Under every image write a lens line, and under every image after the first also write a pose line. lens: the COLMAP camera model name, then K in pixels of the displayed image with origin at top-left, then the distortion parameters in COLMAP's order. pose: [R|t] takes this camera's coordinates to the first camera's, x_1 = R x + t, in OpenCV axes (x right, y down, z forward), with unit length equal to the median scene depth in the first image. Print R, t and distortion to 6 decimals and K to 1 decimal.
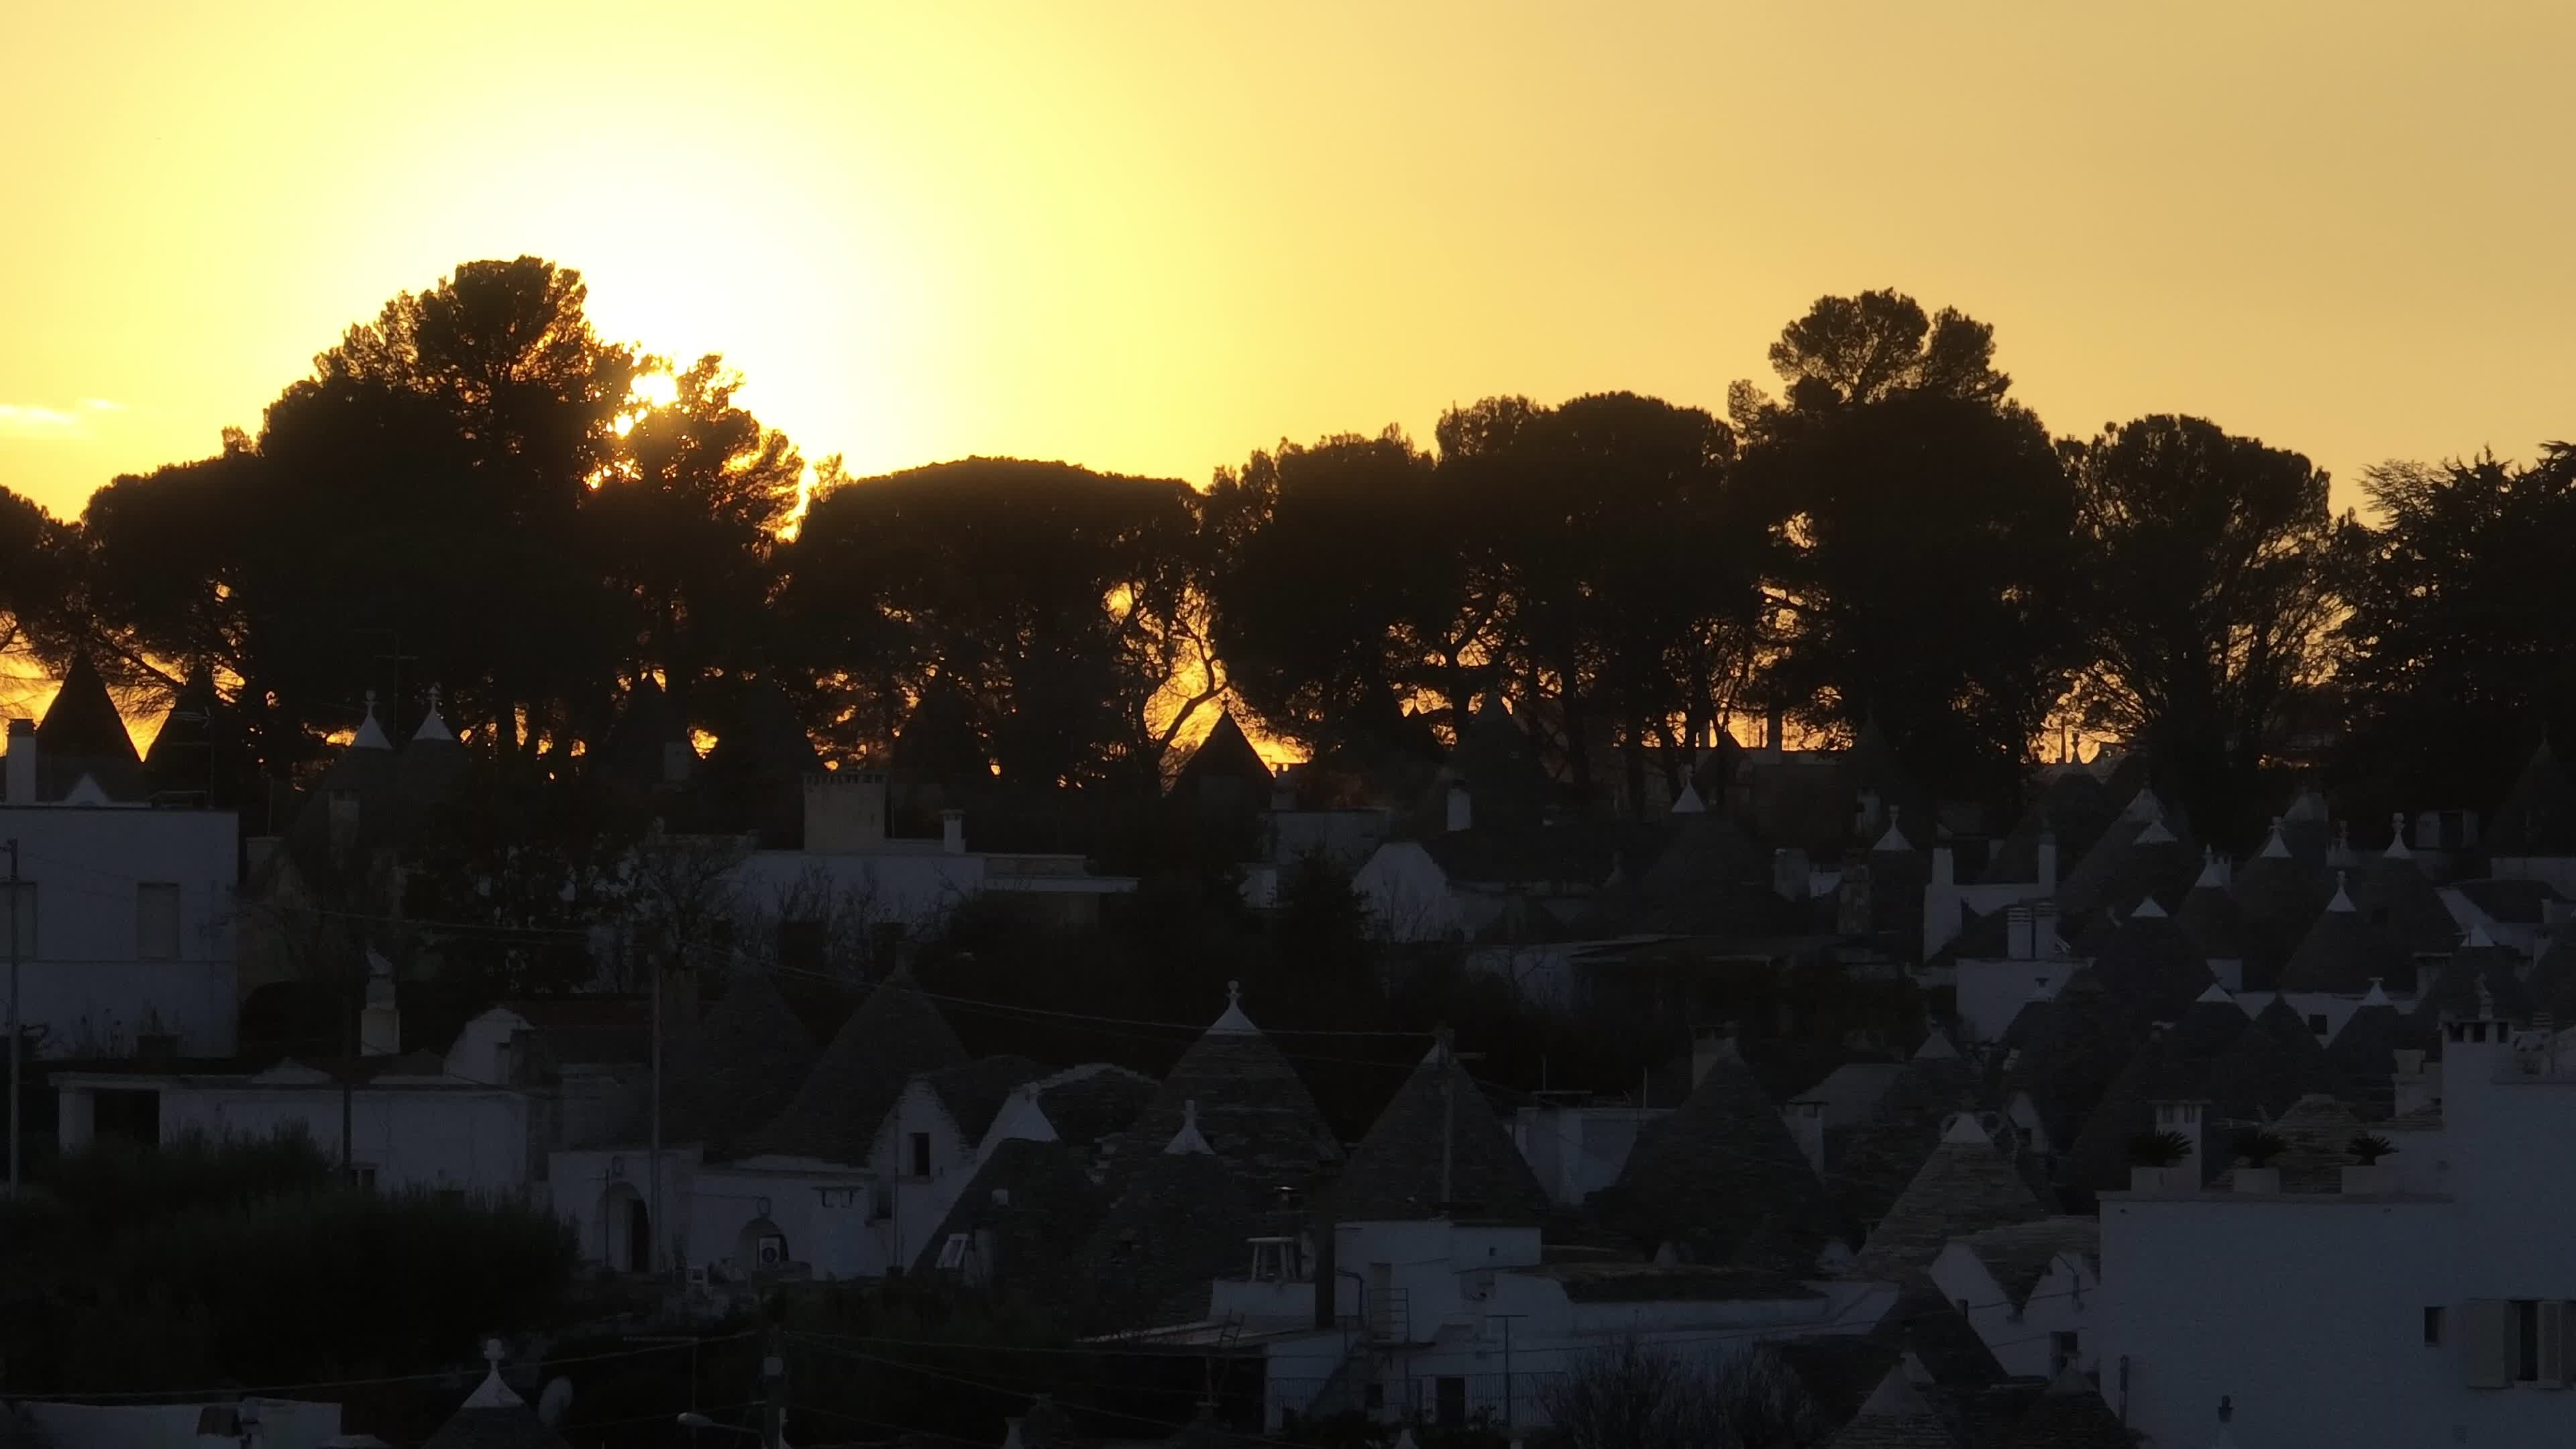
lens RADIAL K [[13895.0, 0, 1288.0], [0, 13895.0, 724.5], [0, 0, 1]] dist [0.106041, 7.038644]
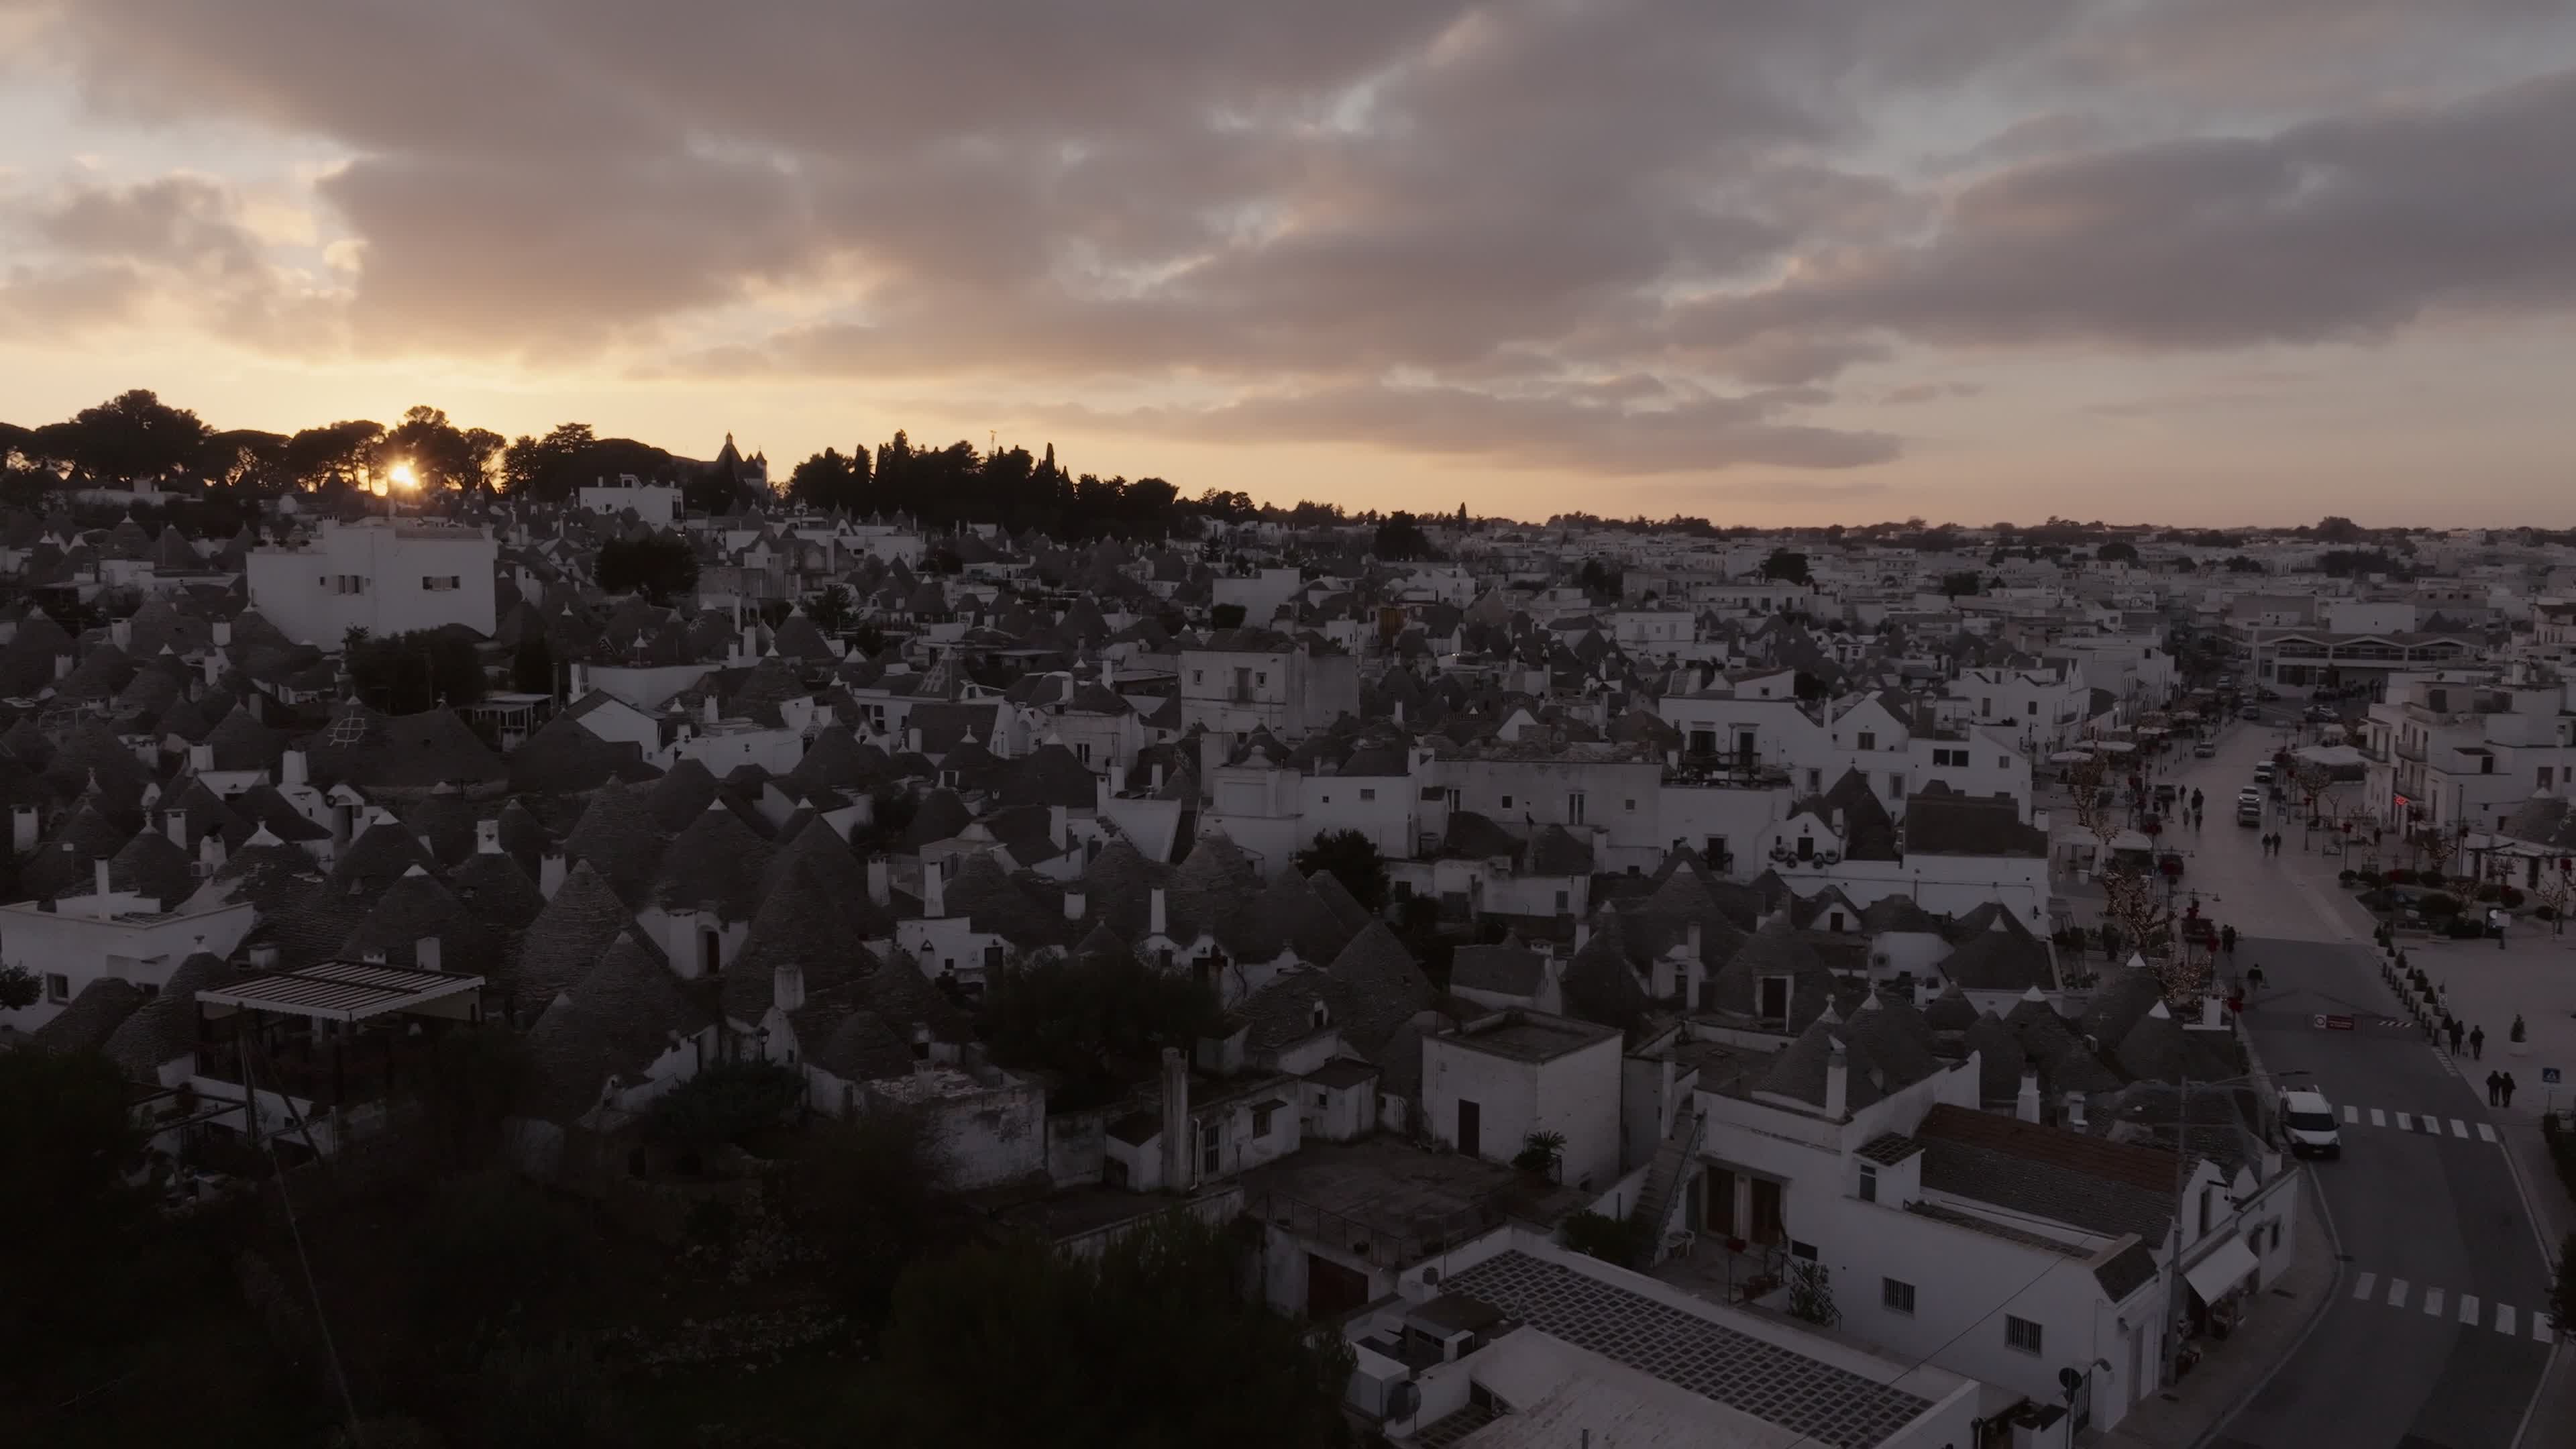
lens RADIAL K [[1814.1, 0, 1288.0], [0, 1814.1, 724.5], [0, 0, 1]] dist [0.001798, 0.011671]
pose [[0.915213, -0.037507, 0.401220, 0.103200], [-0.011297, 0.992879, 0.118586, 0.011901], [-0.402811, -0.113064, 0.908273, 0.245439]]
